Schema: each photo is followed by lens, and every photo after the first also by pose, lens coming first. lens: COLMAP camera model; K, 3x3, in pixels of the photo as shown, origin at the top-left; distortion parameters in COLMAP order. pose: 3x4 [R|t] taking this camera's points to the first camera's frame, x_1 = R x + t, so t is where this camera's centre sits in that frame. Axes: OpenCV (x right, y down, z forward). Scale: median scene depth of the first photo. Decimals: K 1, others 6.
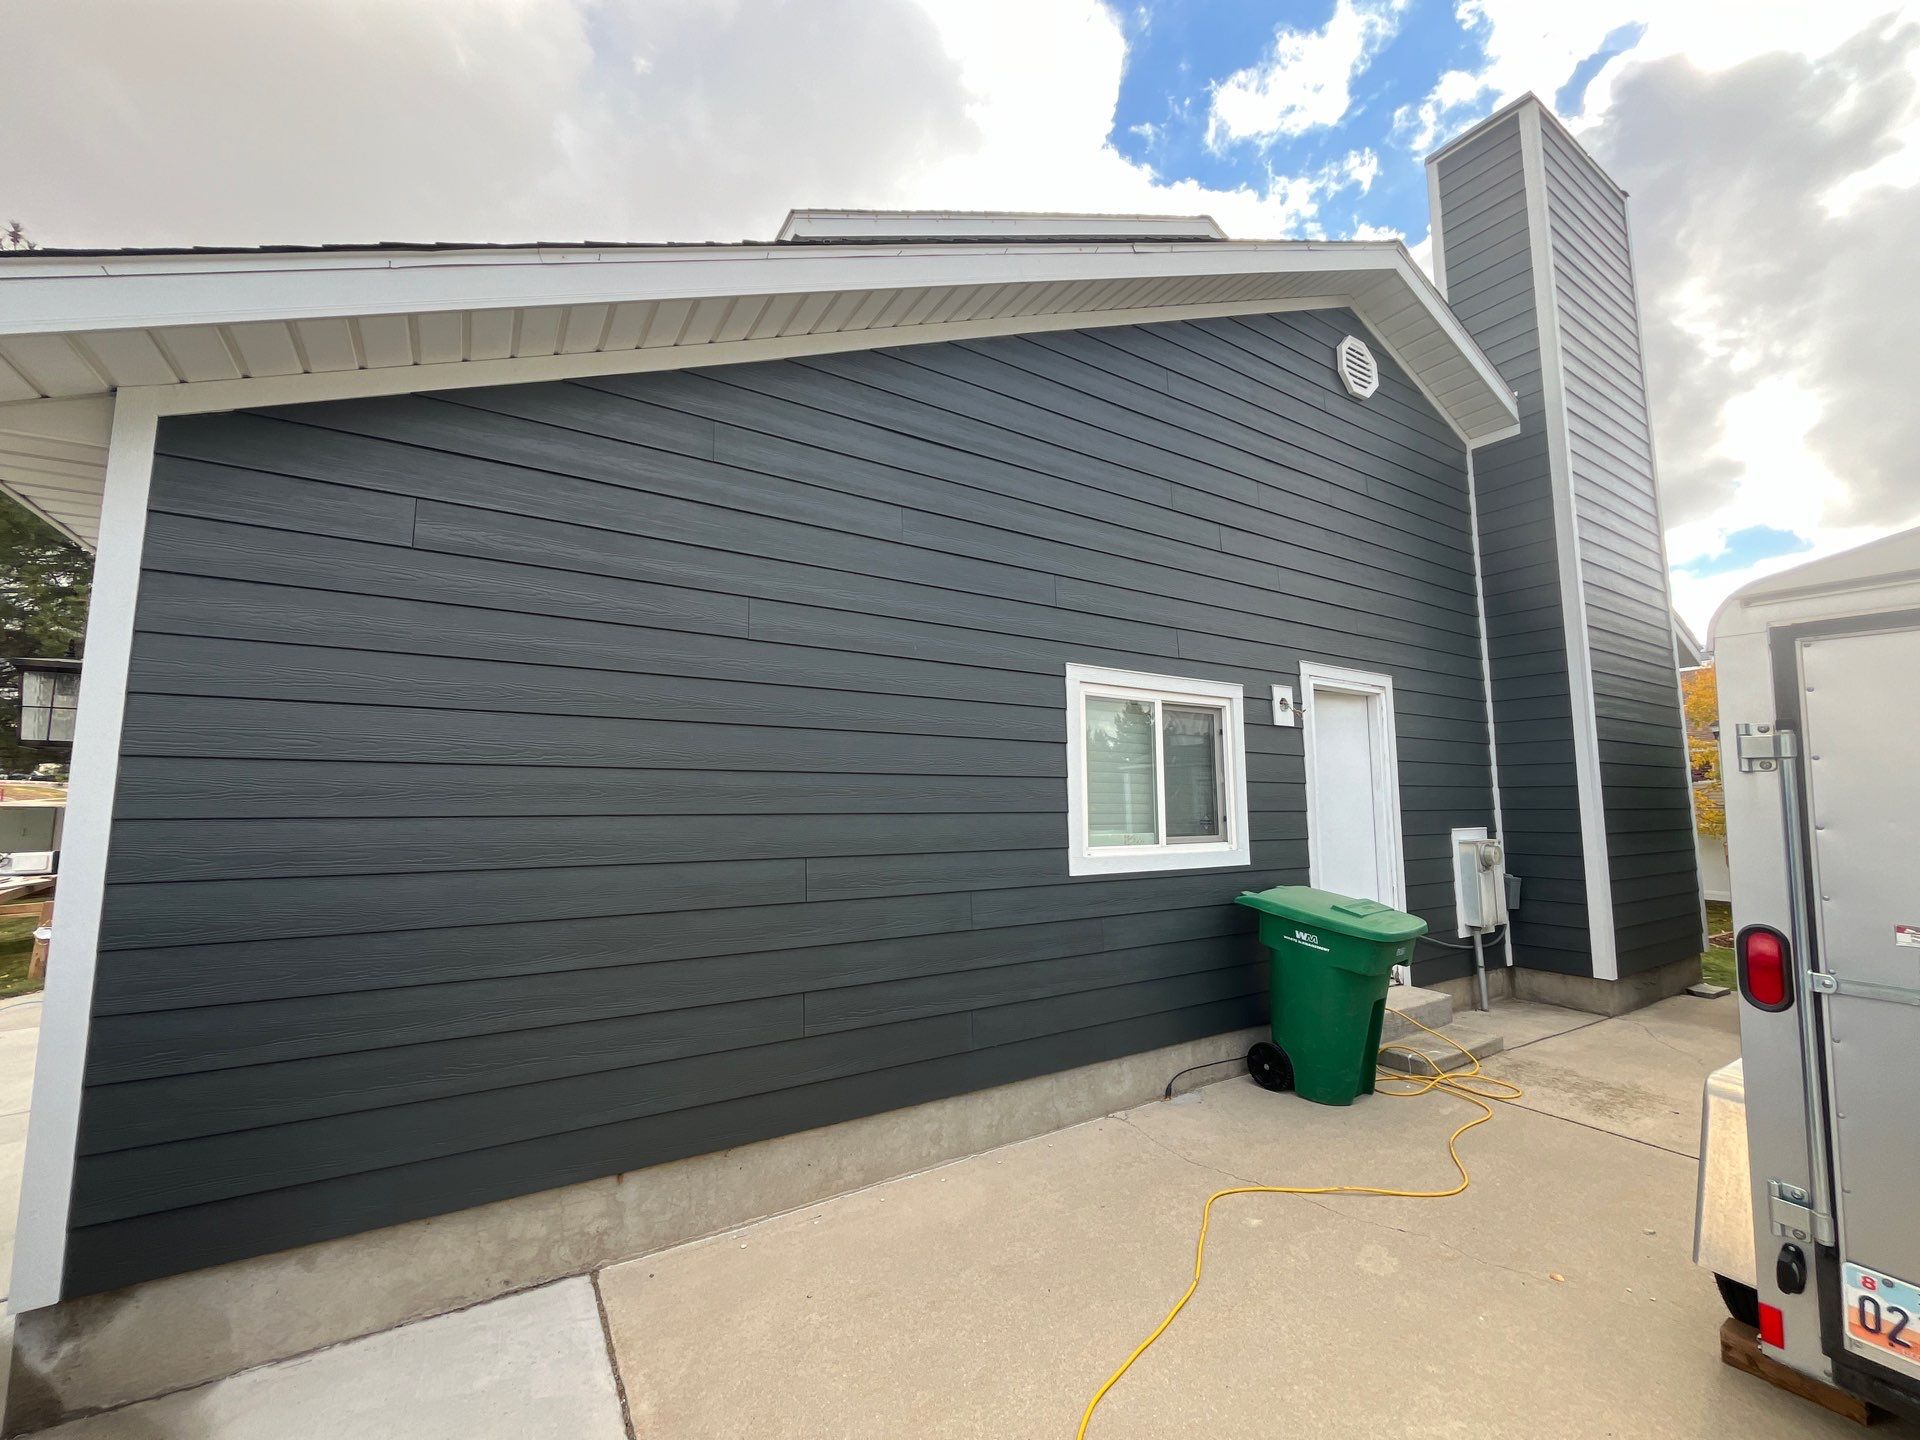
lens RADIAL K [[783.6, 0, 960.0], [0, 783.6, 720.0], [0, 0, 1]] dist [-0.000822, -0.000071]
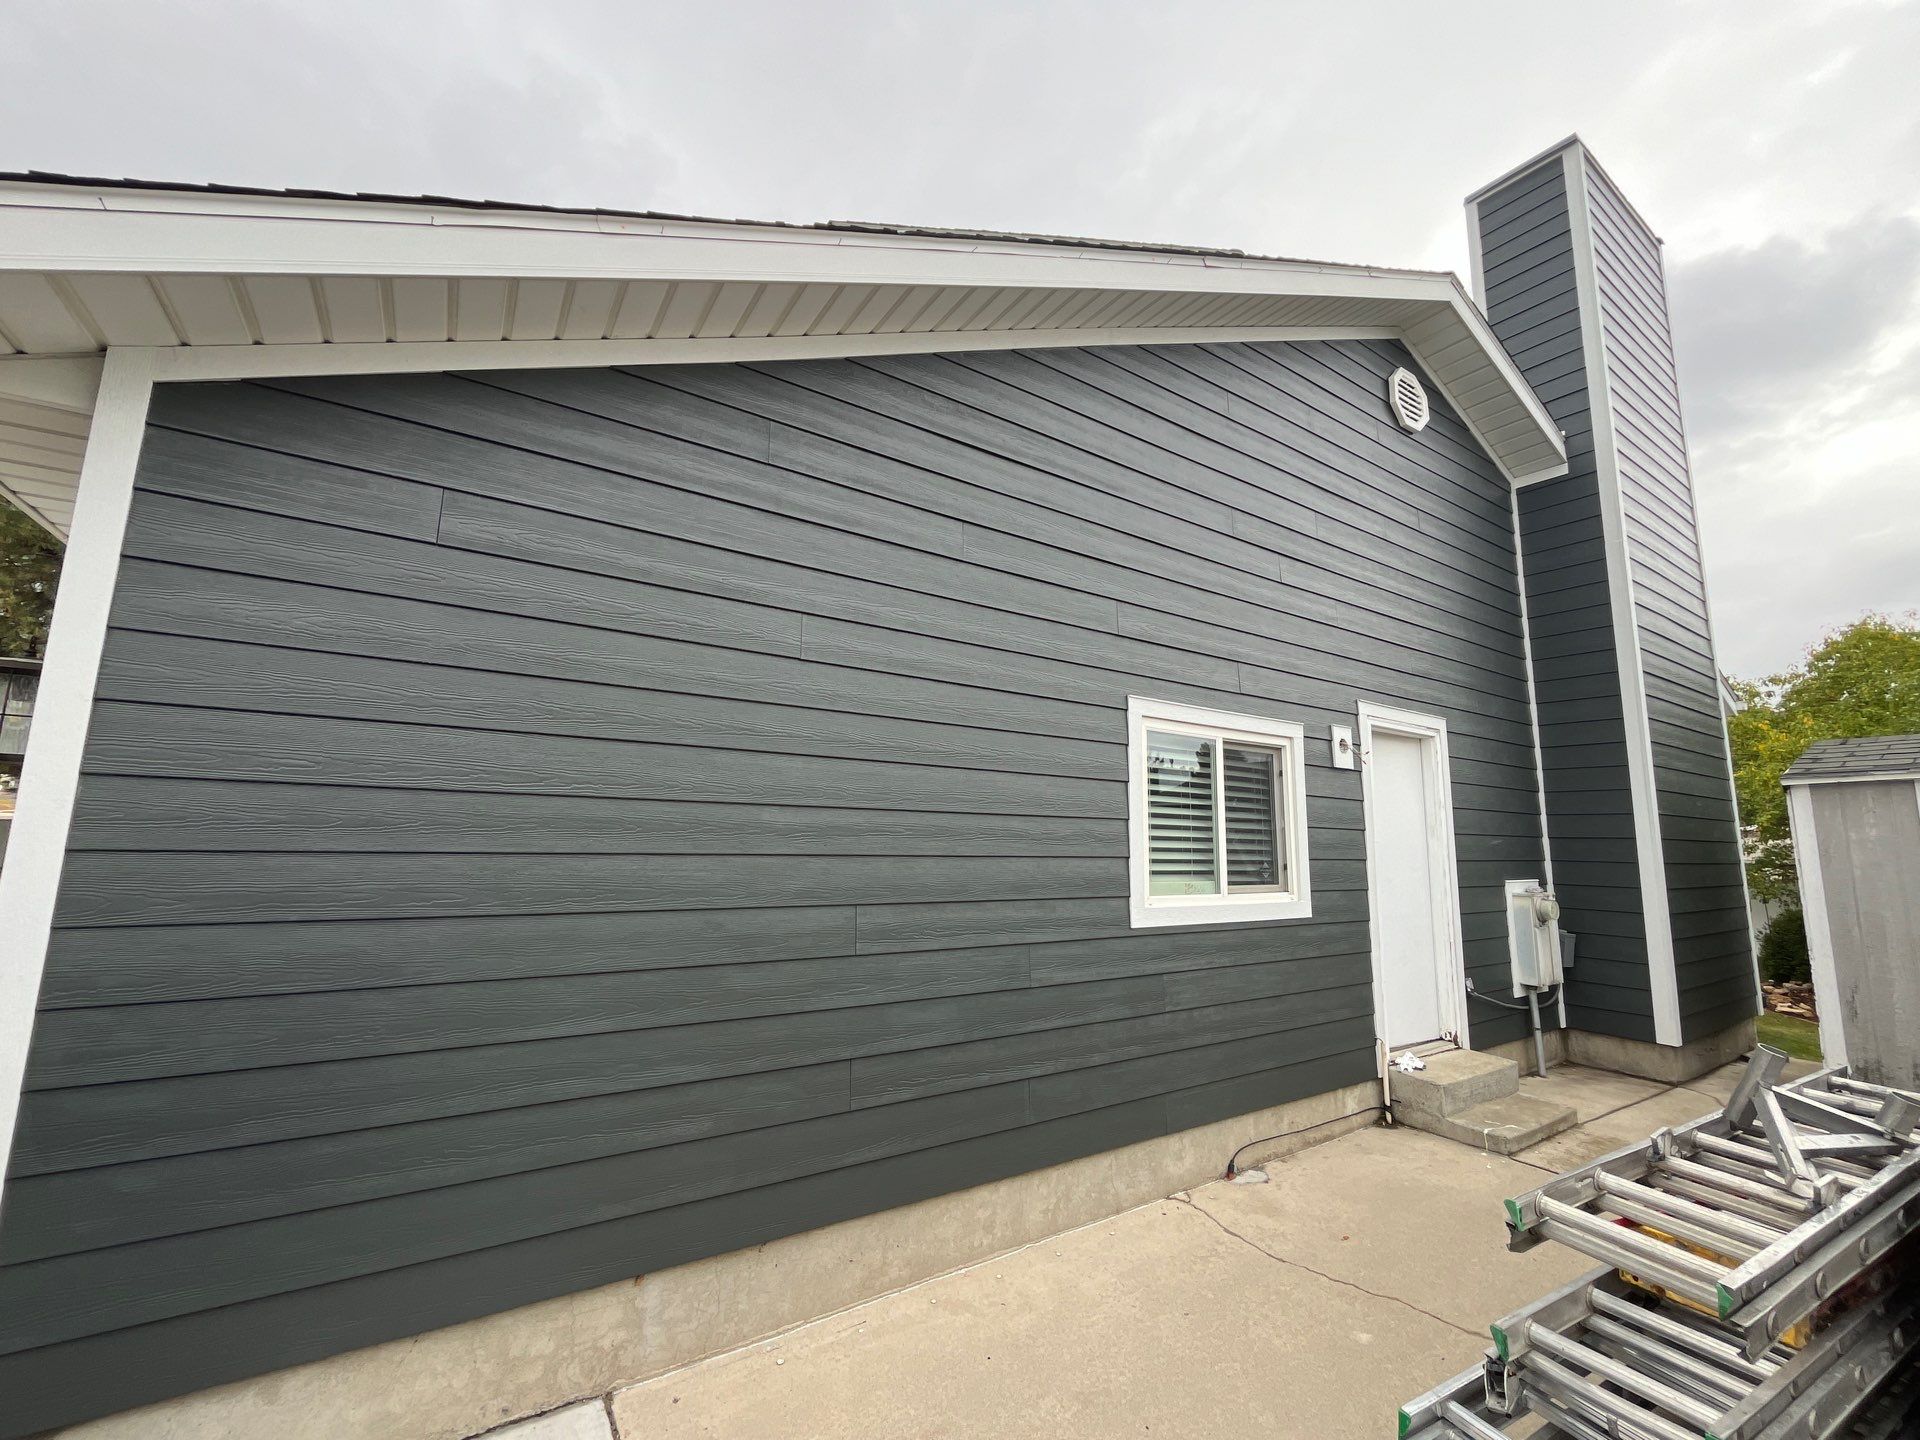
lens RADIAL K [[787.5, 0, 960.5], [0, 787.5, 720.8], [0, 0, 1]] dist [0.000098, -0.000689]
pose [[0.999580, 0.024520, 0.015431, -0.080875], [-0.023864, 0.998861, -0.041307, 0.000658], [-0.016427, 0.040922, 0.999027, 0.078166]]
